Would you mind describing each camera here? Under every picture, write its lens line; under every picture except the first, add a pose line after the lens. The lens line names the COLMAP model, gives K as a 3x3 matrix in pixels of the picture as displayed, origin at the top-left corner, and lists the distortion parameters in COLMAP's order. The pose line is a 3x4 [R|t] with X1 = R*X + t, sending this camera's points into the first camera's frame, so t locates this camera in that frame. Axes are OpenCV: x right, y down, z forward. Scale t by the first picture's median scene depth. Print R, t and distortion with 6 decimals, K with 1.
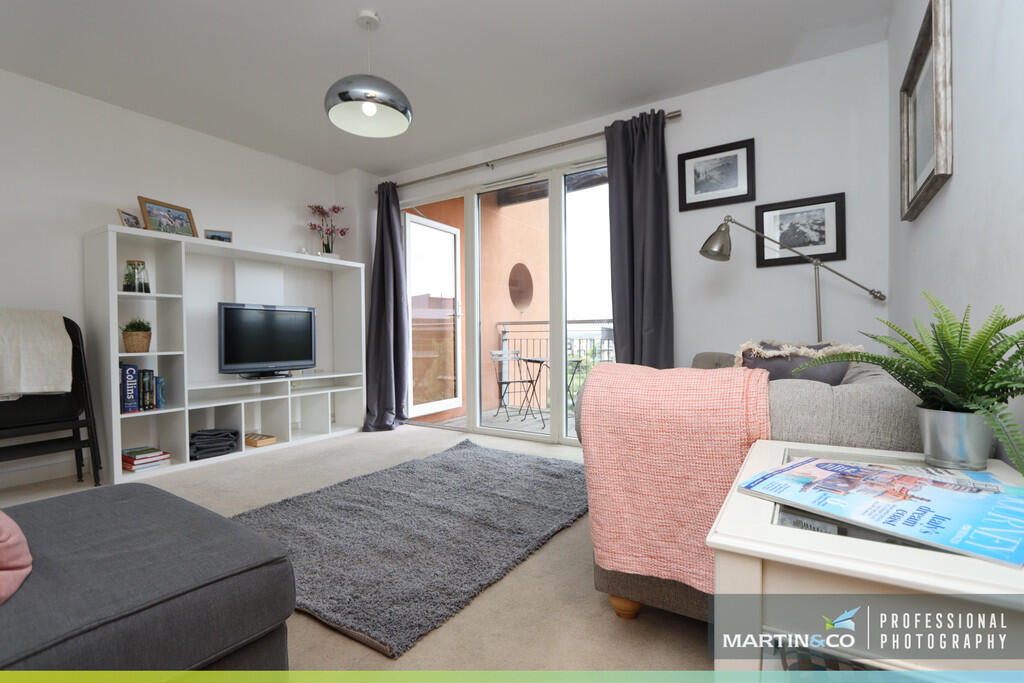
lens RADIAL K [[478.5, 0, 512.0], [0, 478.5, 341.5], [0, 0, 1]] dist [-0.013414, 0.000040]
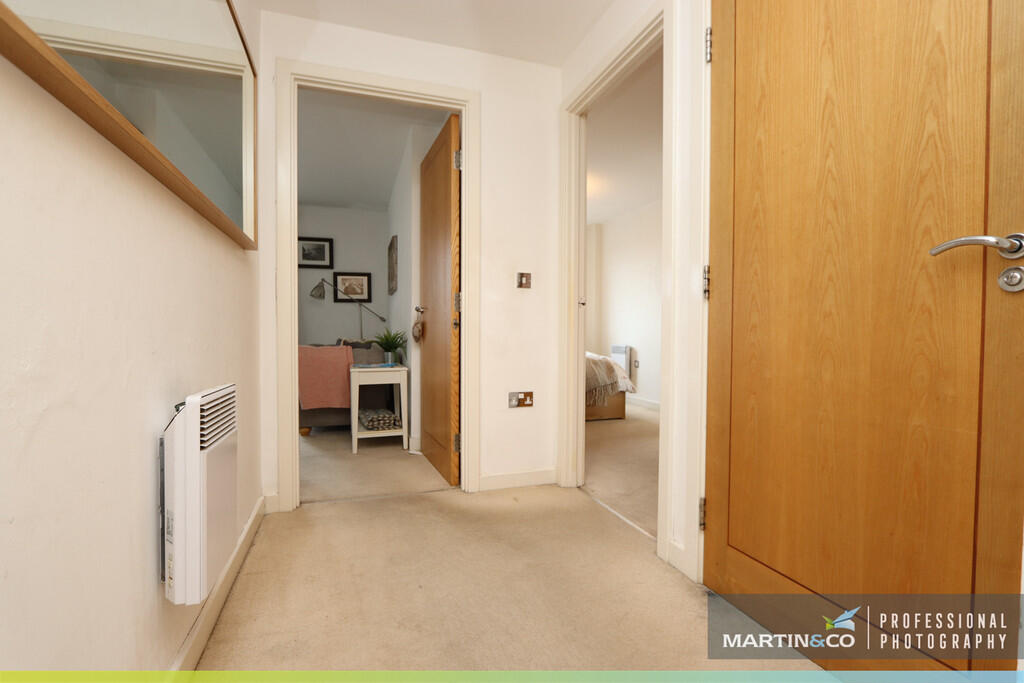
lens RADIAL K [[478.5, 0, 512.0], [0, 478.5, 341.5], [0, 0, 1]] dist [-0.013414, 0.000040]
pose [[0.623827, -0.001389, 0.781561, -0.666159], [-0.002968, 0.999987, 0.004146, 0.003909], [-0.781557, -0.004907, 0.623815, -0.955782]]
